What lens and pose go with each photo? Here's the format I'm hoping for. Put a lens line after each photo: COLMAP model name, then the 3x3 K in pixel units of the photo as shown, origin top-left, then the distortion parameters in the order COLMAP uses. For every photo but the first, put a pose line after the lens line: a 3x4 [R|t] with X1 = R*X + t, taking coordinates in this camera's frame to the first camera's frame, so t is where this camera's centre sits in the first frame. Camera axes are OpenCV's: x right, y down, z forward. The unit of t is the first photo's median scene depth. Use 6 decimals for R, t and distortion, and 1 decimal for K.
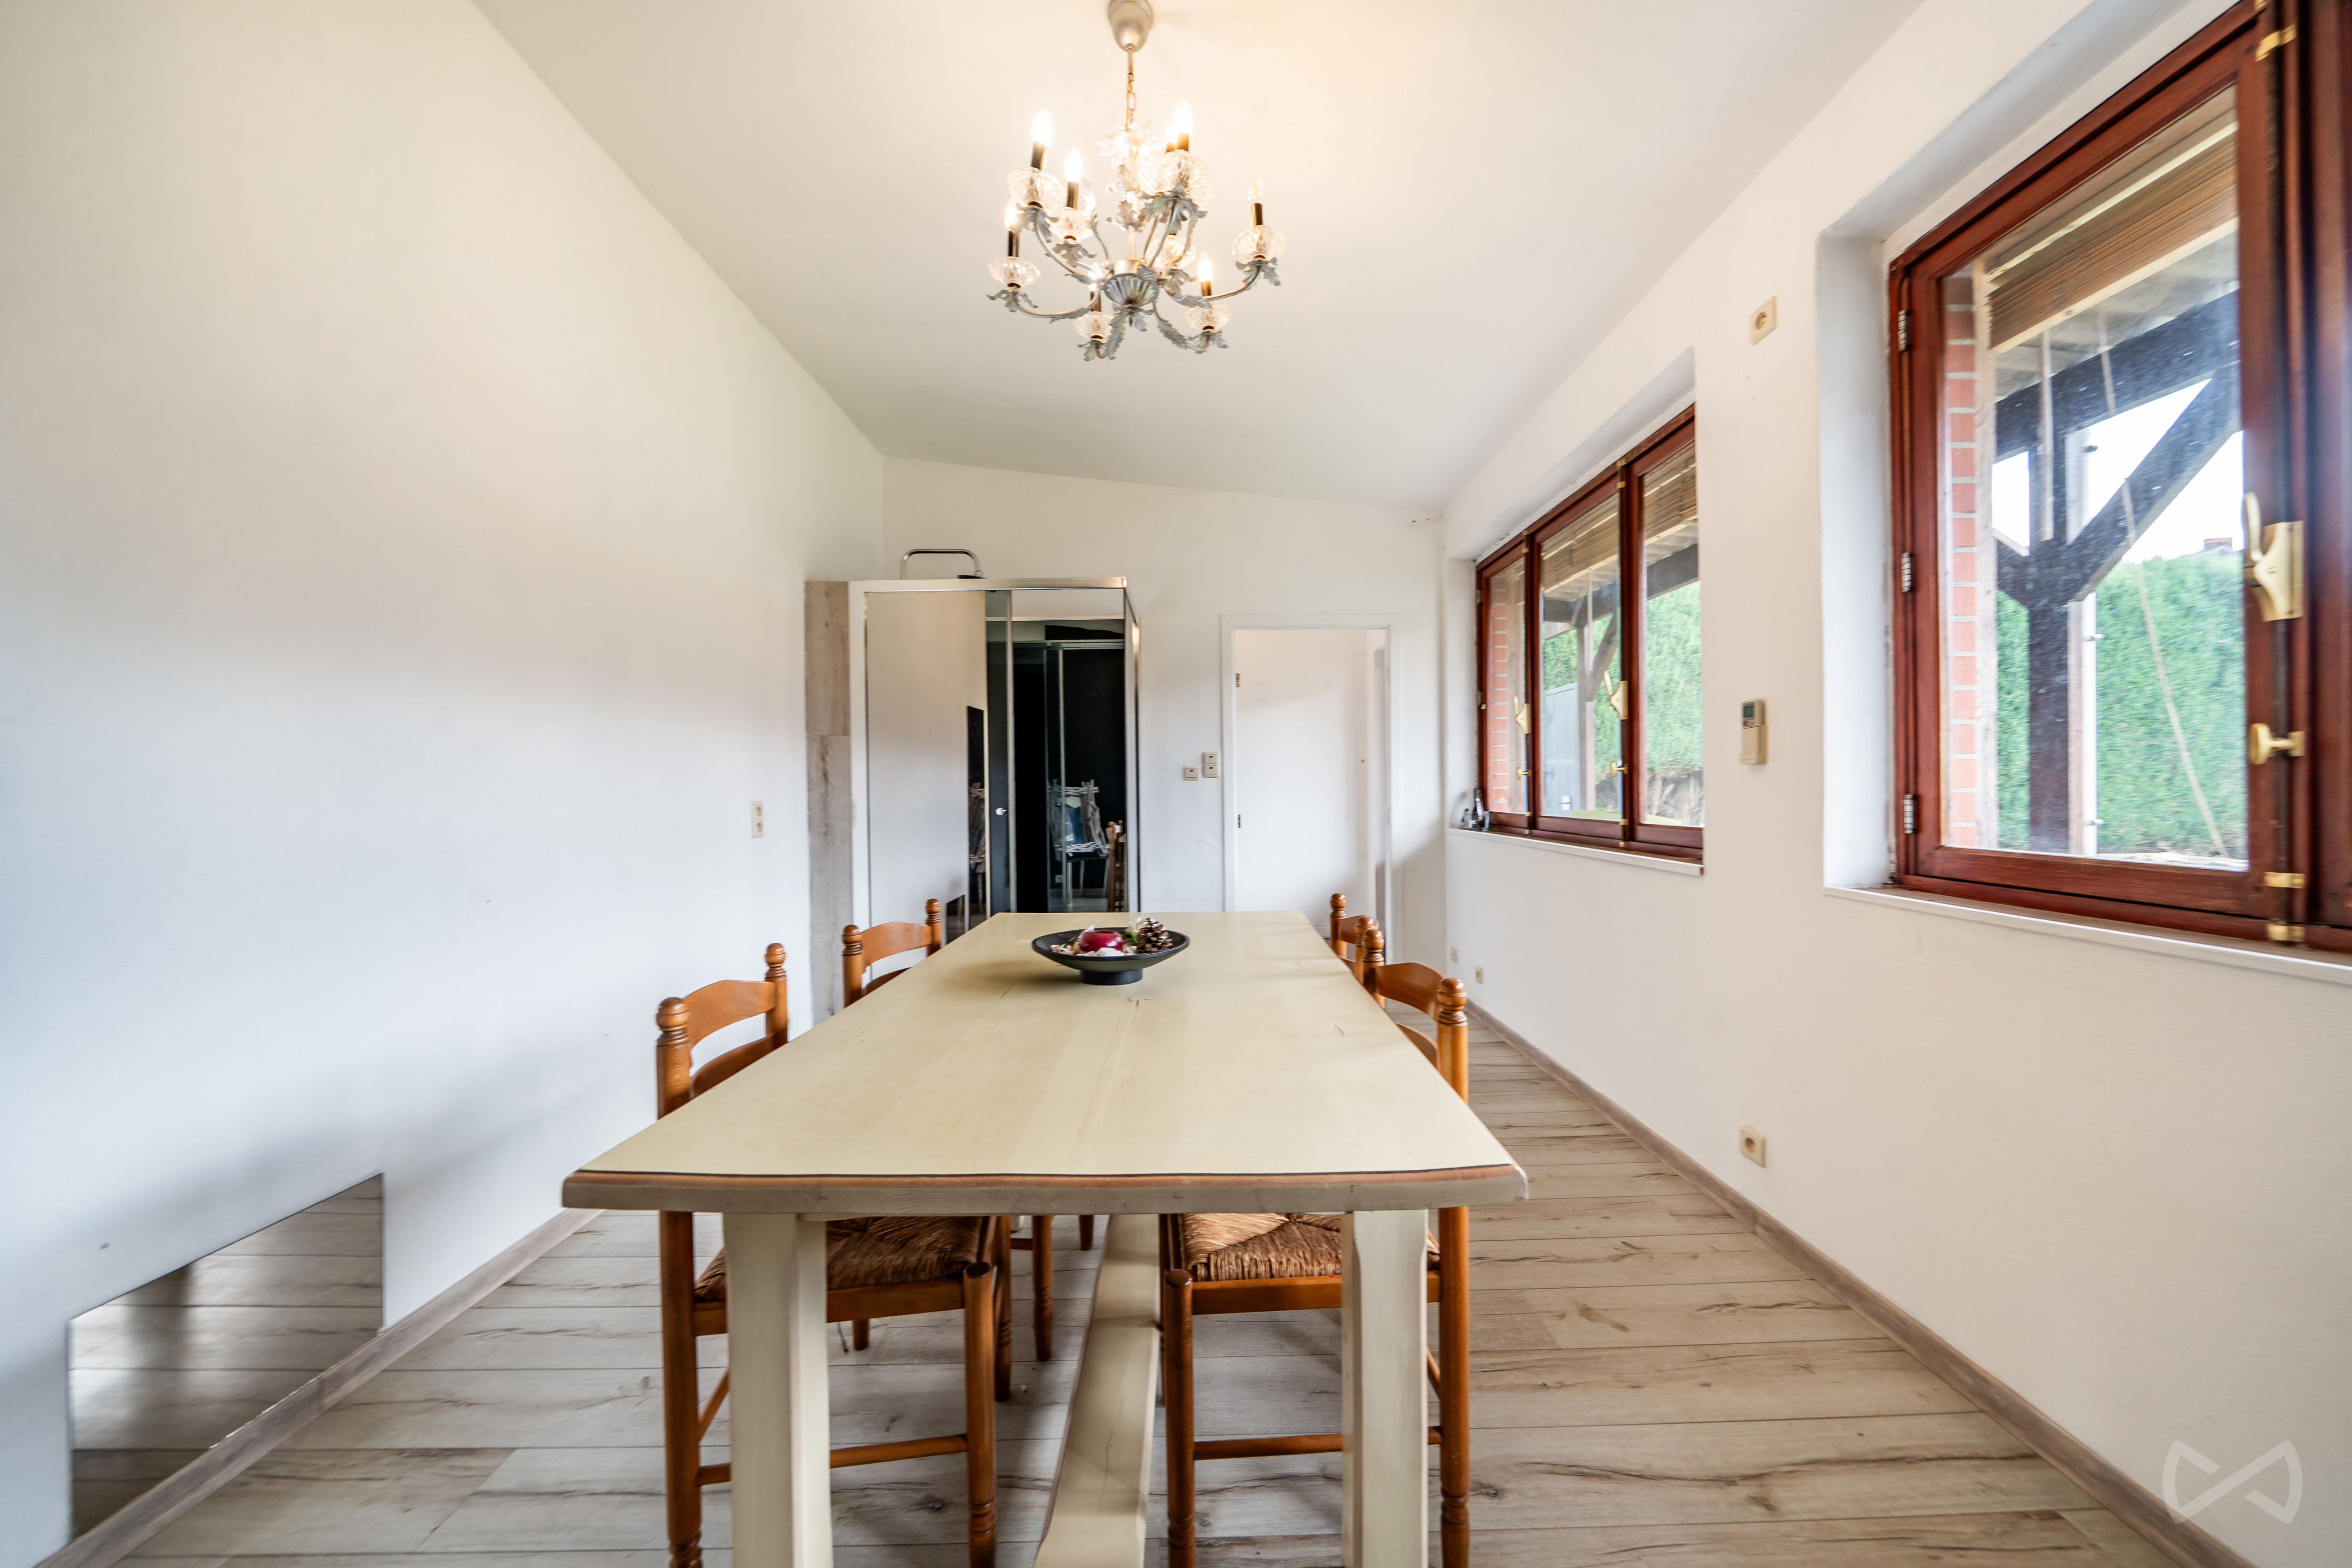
lens RADIAL K [[802.1, 0, 1182.8], [0, 802.1, 797.6], [0, 0, 1]] dist [0.000193, 0.000014]
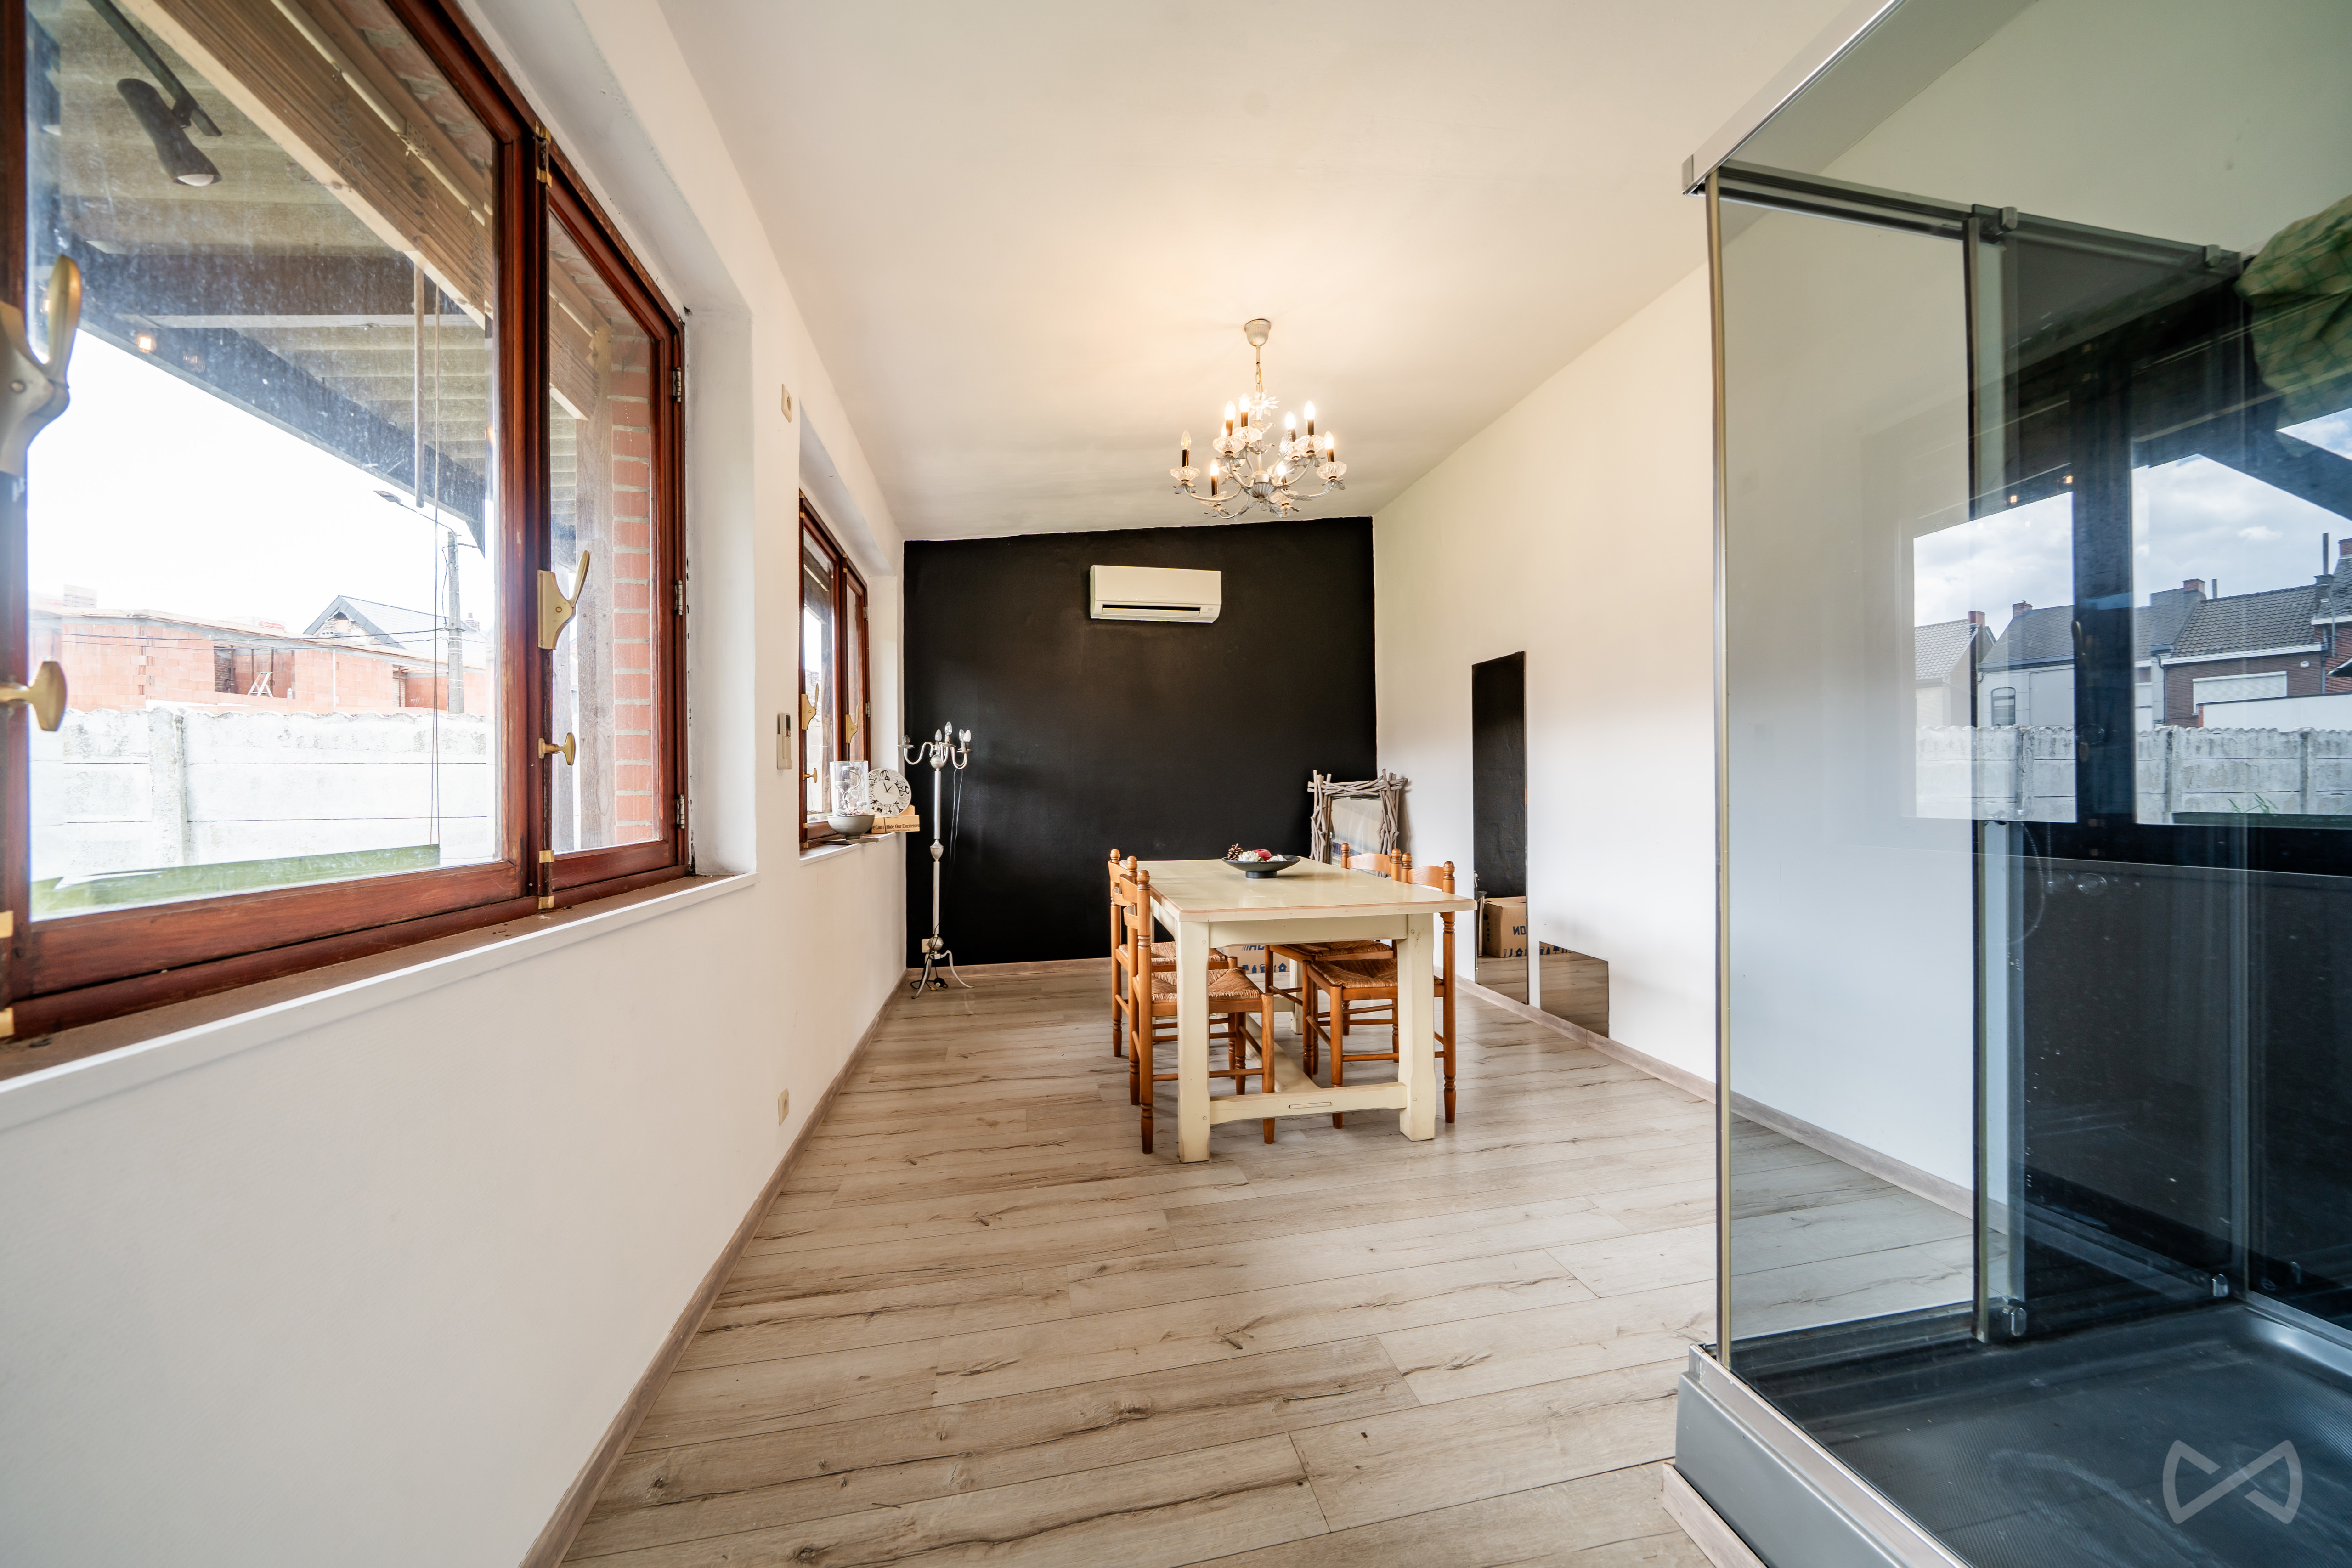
lens RADIAL K [[802.1, 0, 1182.8], [0, 802.1, 797.6], [0, 0, 1]] dist [0.000193, 0.000014]
pose [[-0.978343, 0.019657, -0.206054, 0.462432], [0.018855, 0.999805, 0.005855, 0.011119], [0.206129, 0.001843, -0.978523, 2.641572]]
